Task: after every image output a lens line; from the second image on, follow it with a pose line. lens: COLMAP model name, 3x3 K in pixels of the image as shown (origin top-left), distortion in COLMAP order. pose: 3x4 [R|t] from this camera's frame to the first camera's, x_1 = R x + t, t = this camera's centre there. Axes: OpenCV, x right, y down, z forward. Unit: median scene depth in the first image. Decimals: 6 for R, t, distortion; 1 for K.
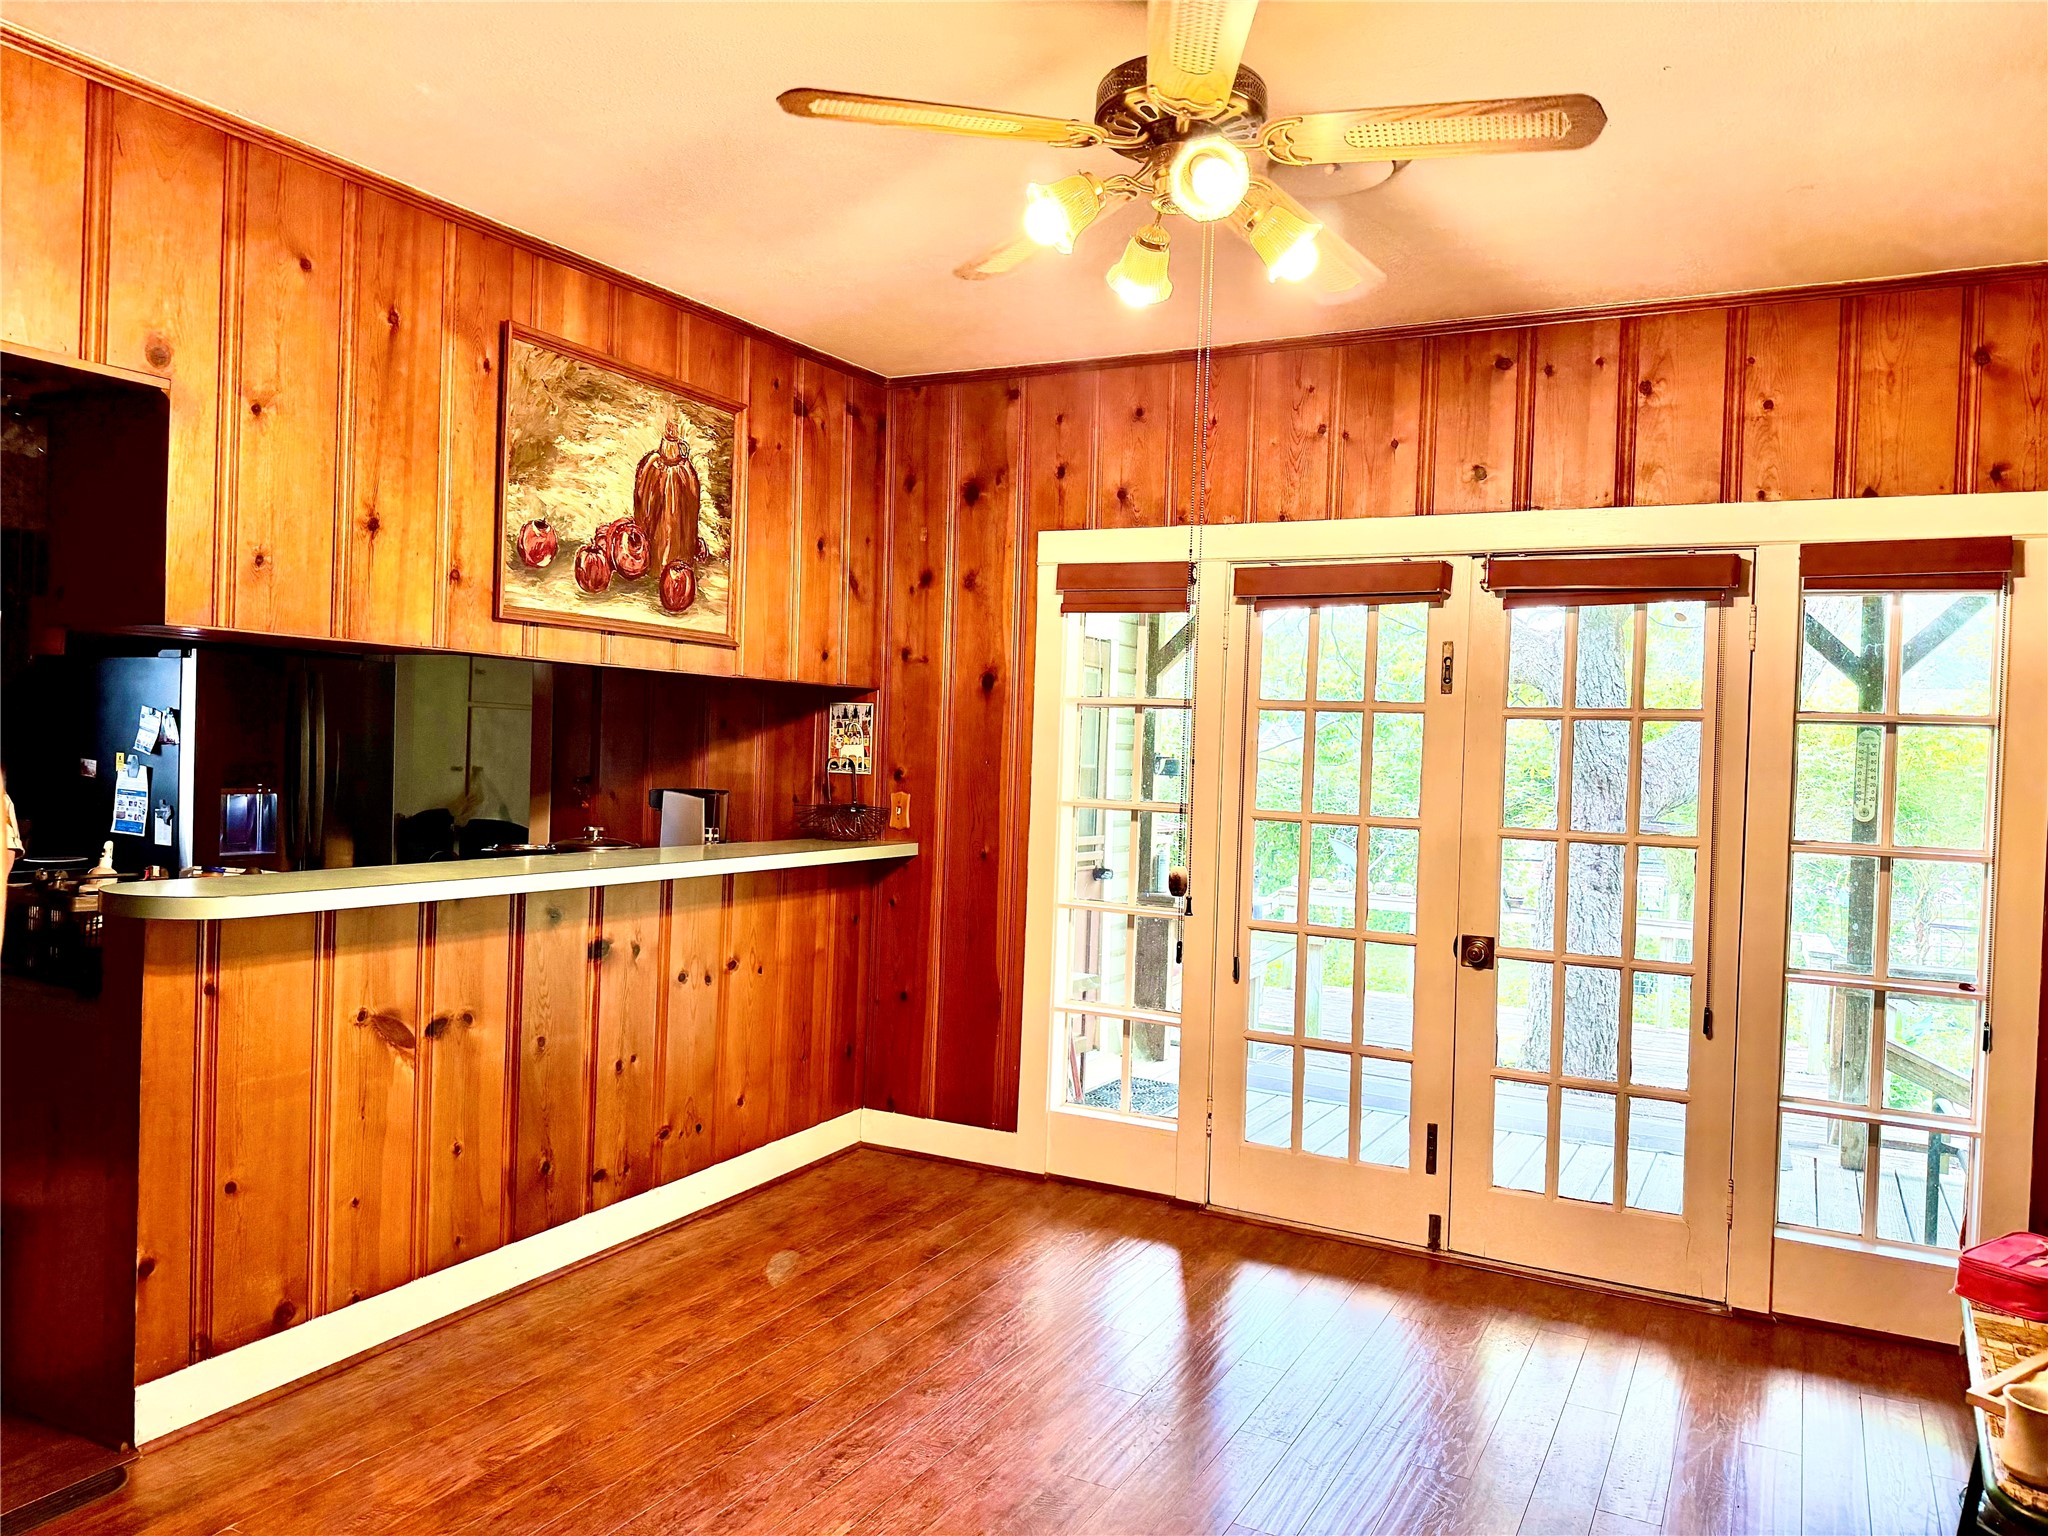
lens RADIAL K [[1439.0, 0, 1021.0], [0, 1439.0, 757.7], [0, 0, 1]] dist [0.047886, -0.066049]
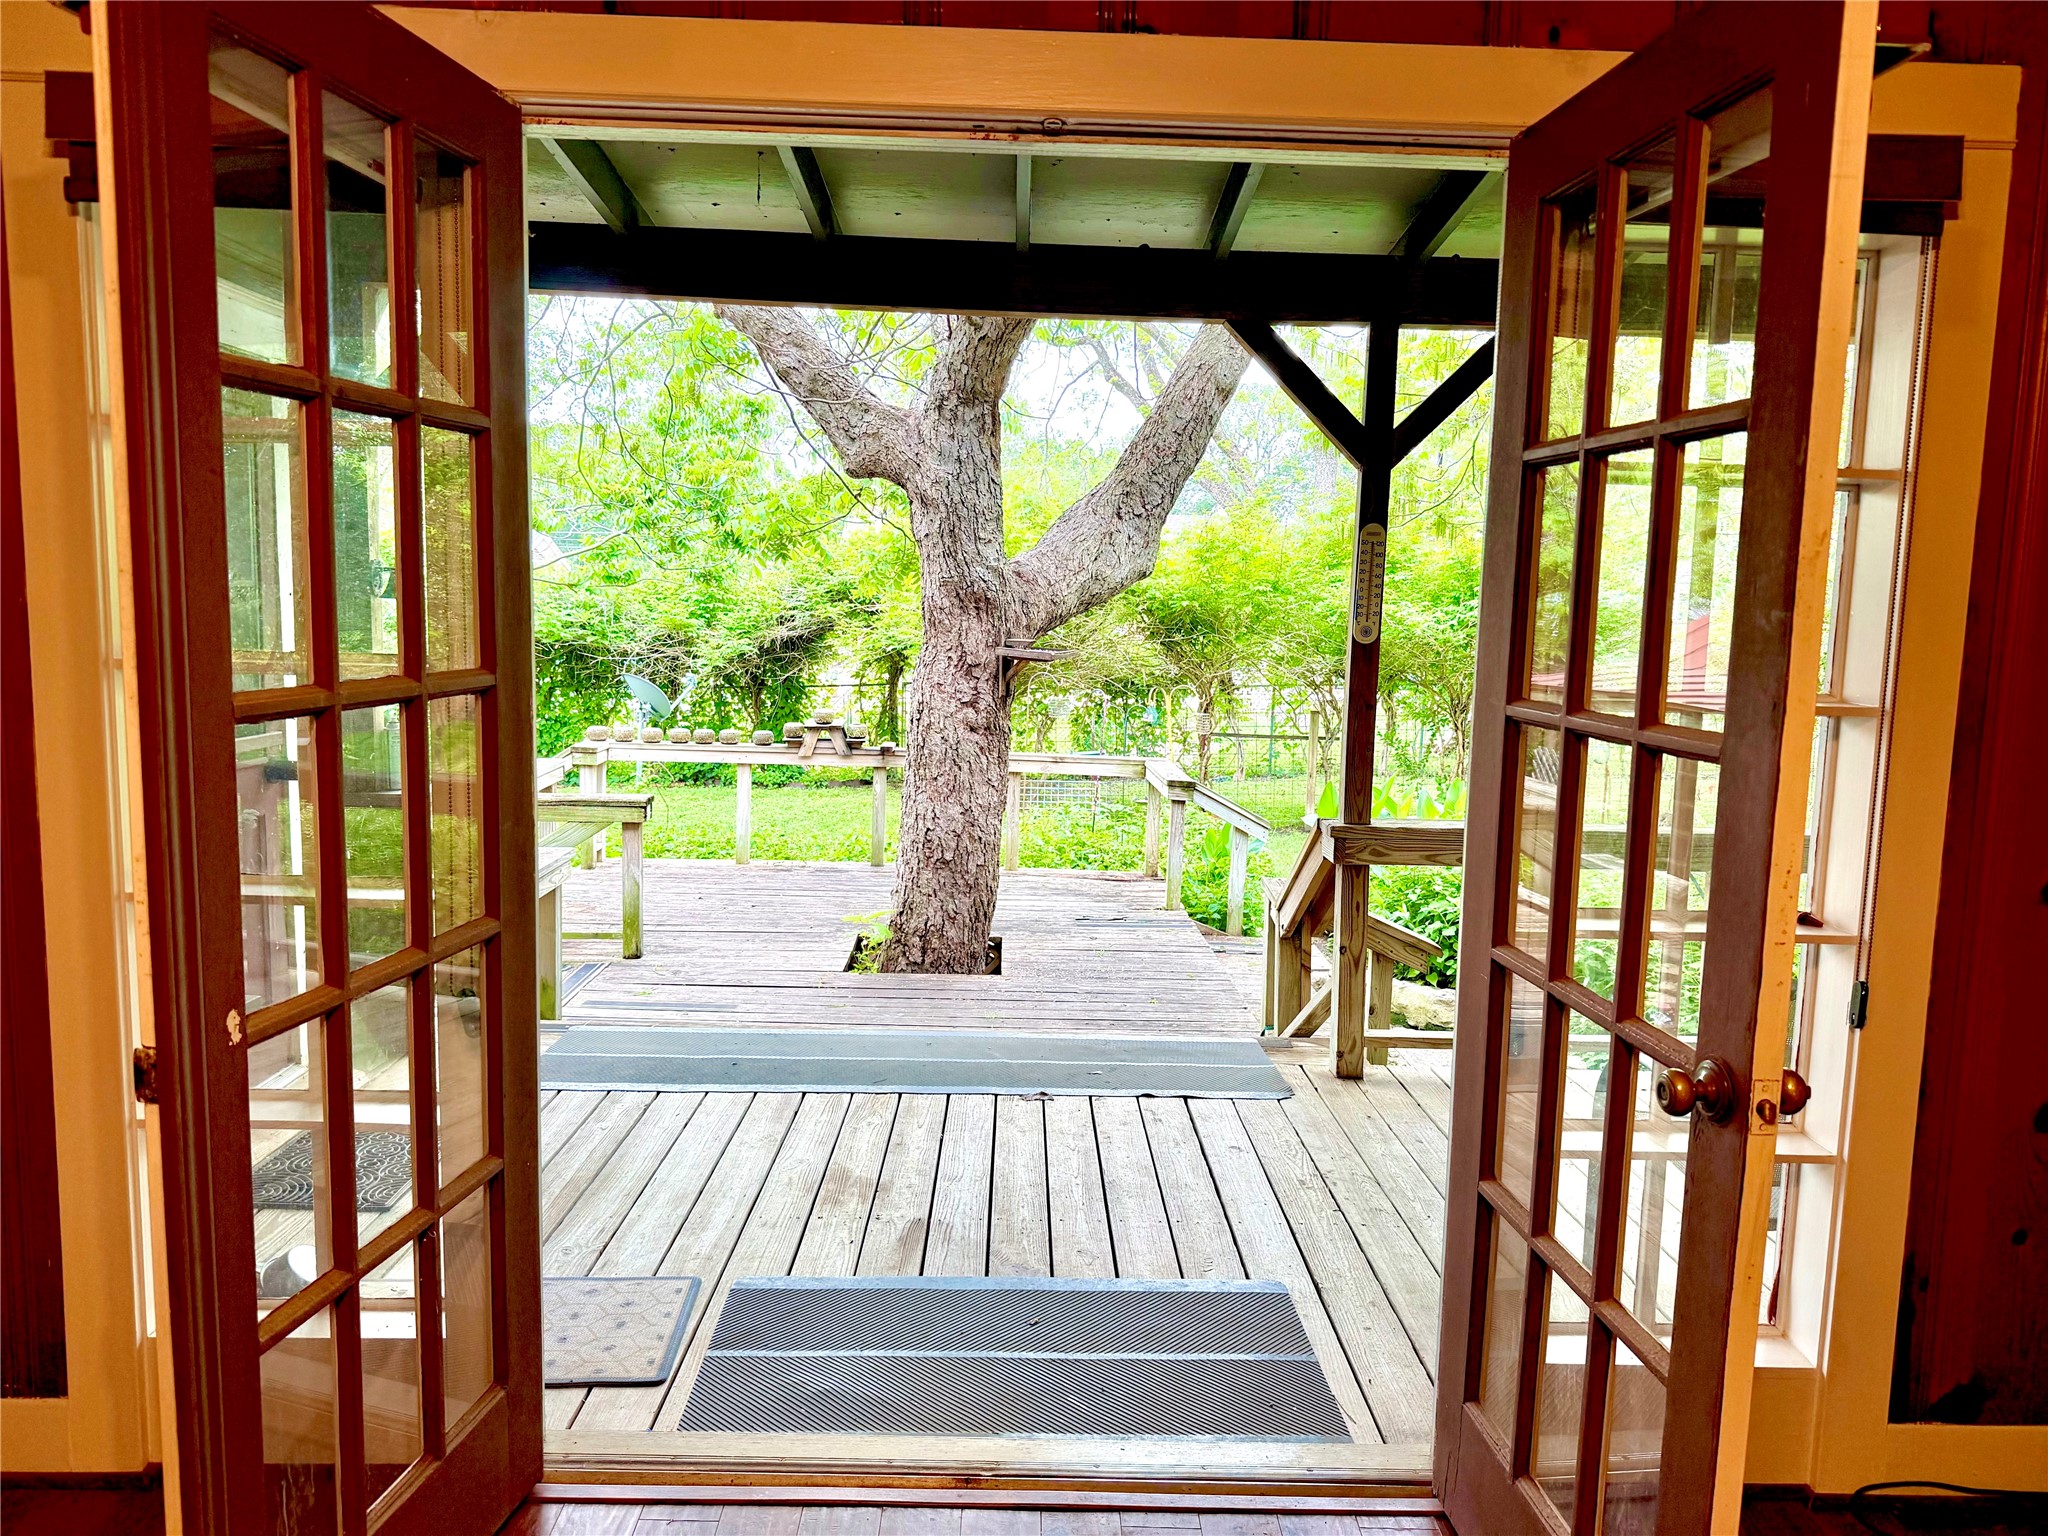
lens RADIAL K [[1421.1, 0, 1048.3], [0, 1421.1, 767.3], [0, 0, 1]] dist [0.104367, -0.174303]
pose [[0.870853, -0.071332, 0.486340, 0.035841], [0.008329, 0.991414, 0.130498, 0.005531], [-0.491472, -0.109594, 0.863970, 0.271611]]
